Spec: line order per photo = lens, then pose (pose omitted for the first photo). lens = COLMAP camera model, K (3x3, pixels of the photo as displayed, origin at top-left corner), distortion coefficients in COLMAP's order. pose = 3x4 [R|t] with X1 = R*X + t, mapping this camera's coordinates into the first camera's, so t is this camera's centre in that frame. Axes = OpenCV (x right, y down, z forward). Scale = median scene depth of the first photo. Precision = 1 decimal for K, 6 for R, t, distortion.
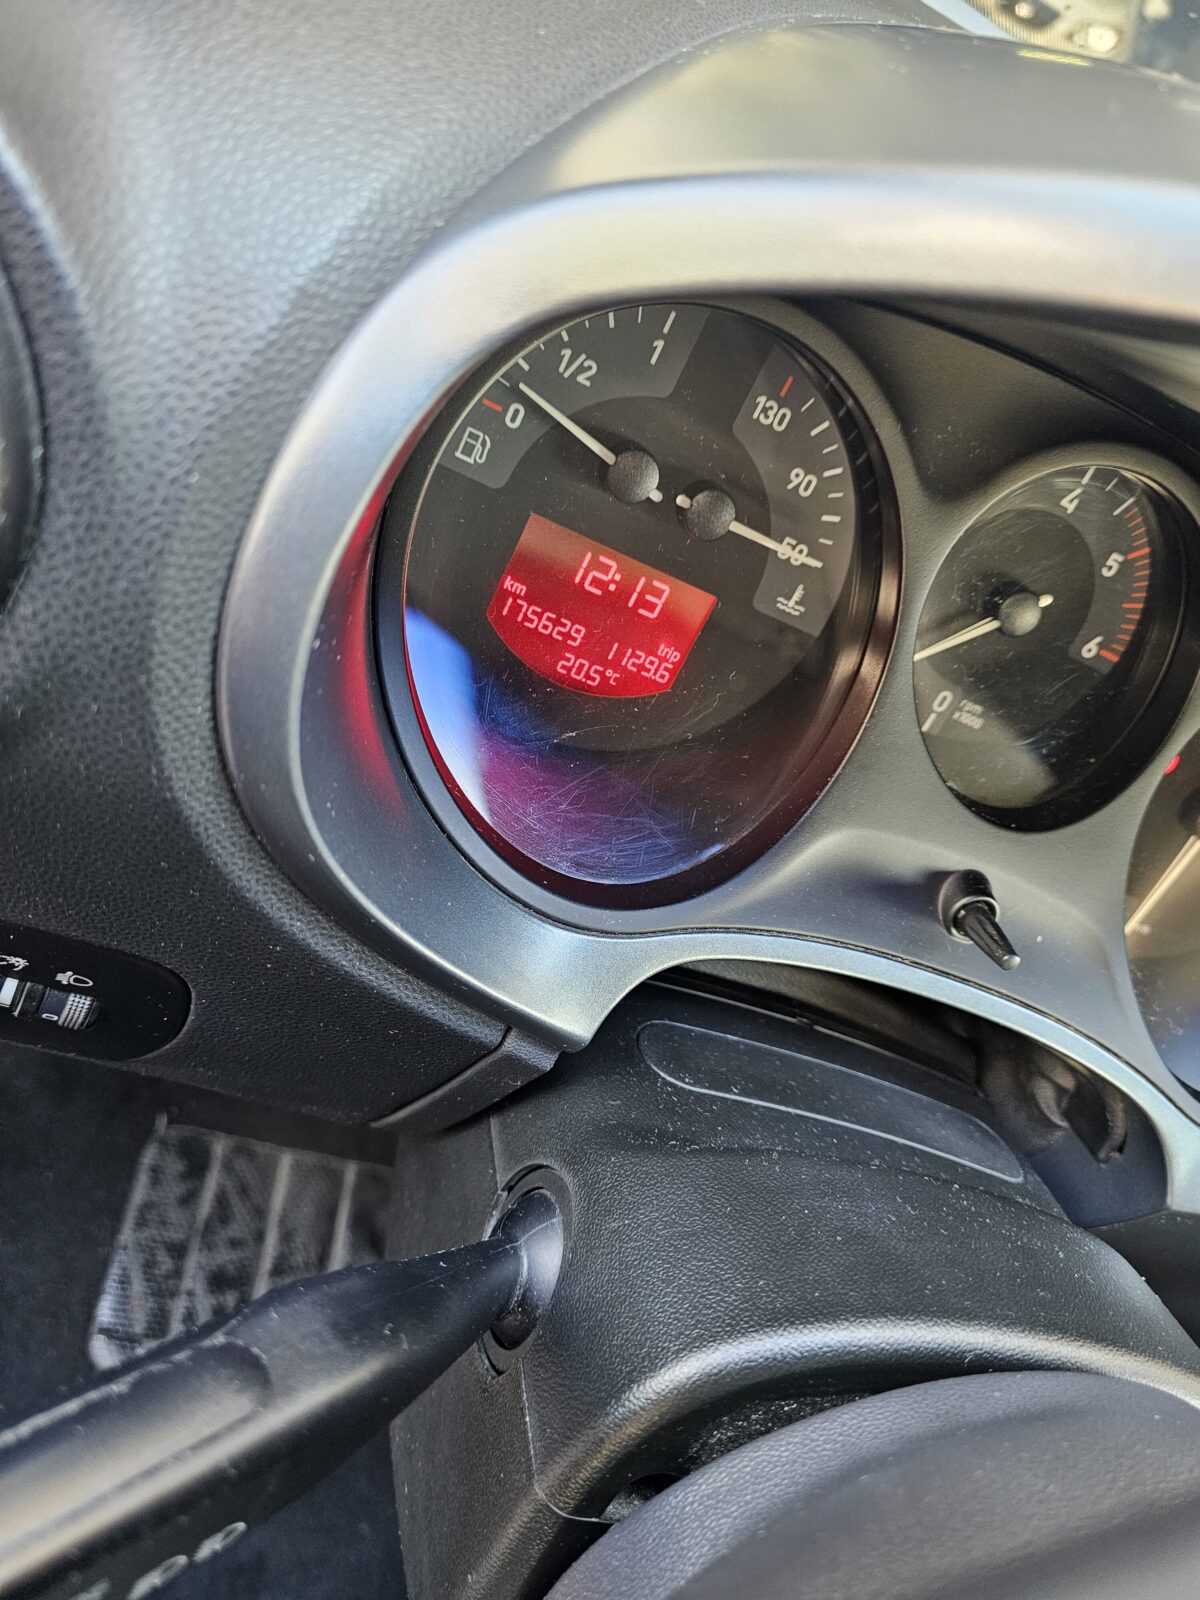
lens RADIAL K [[1073.2, 0, 600.0], [0, 1073.2, 800.0], [0, 0, 1]] dist [0.064942, -0.065328]
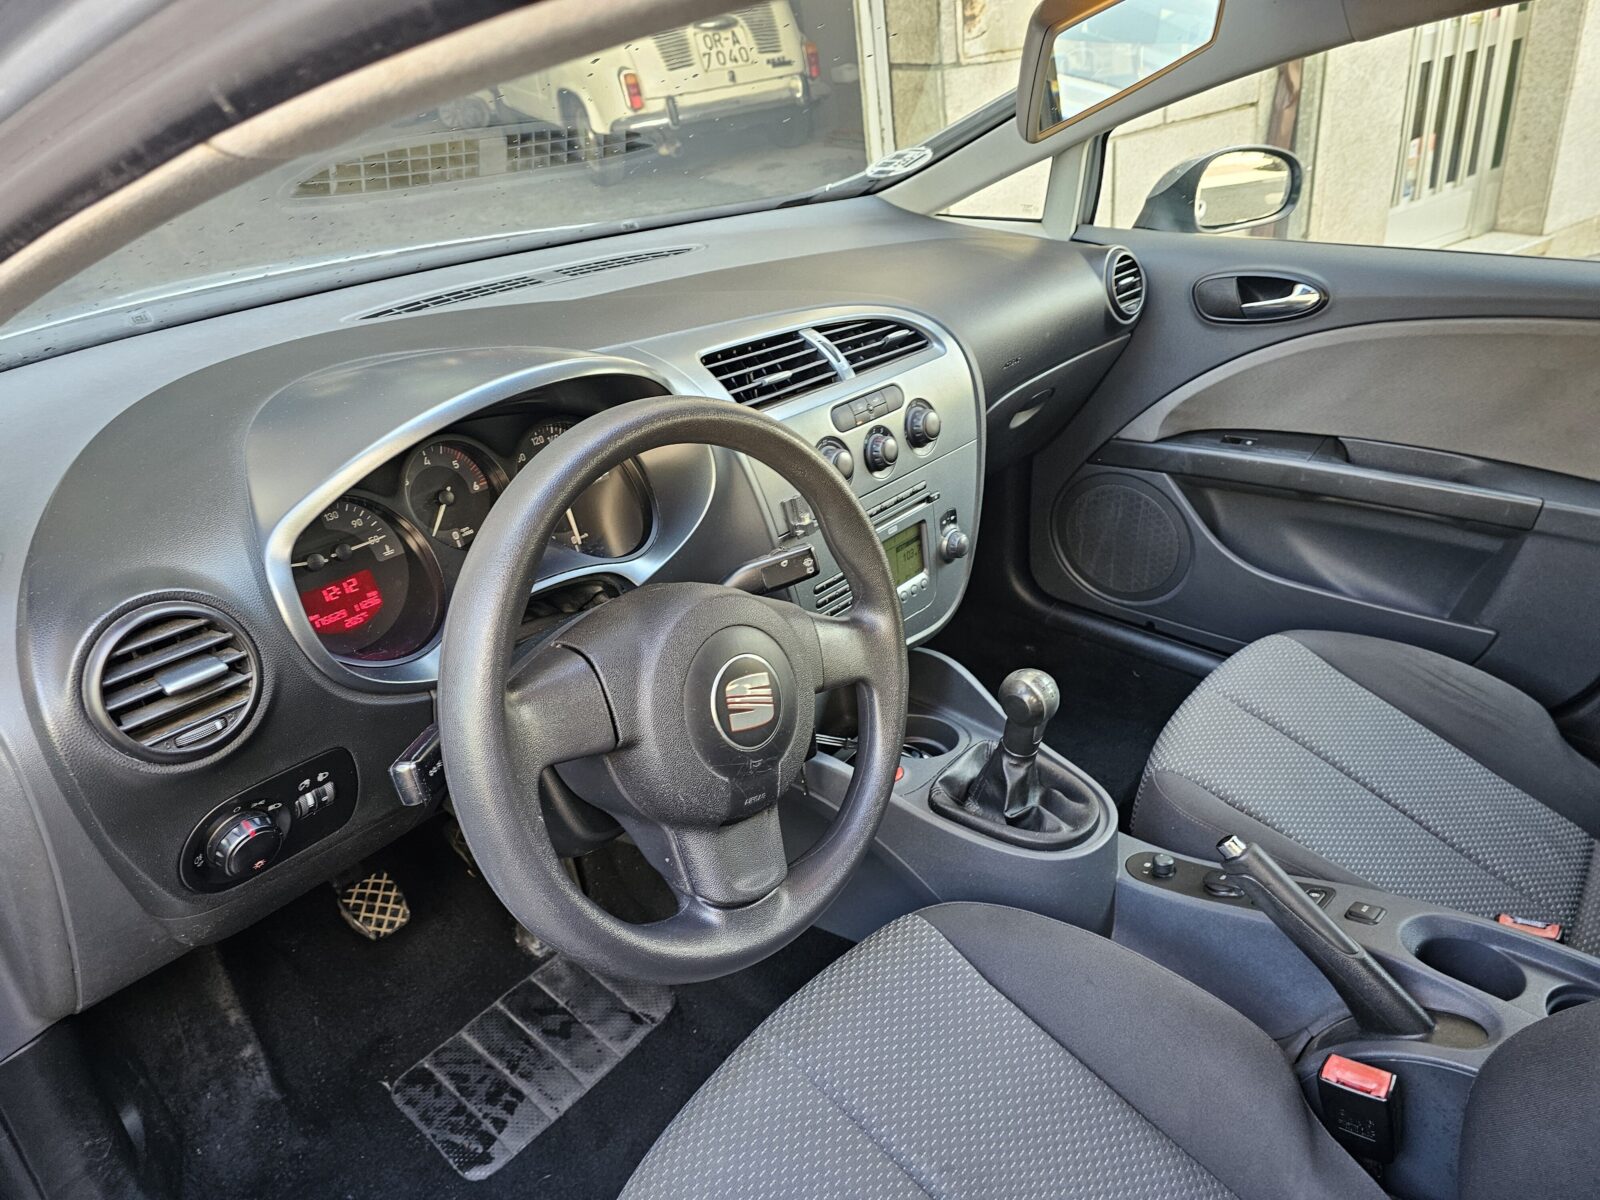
lens RADIAL K [[1073.2, 0, 802.1], [0, 1073.2, 569.1], [0, 0, 1]] dist [0.064942, -0.065328]
pose [[0.545540, -0.734723, 0.403198, -0.177922], [0.786213, 0.615282, 0.057420, 0.233098], [-0.290268, 0.285674, 0.913310, -0.823713]]
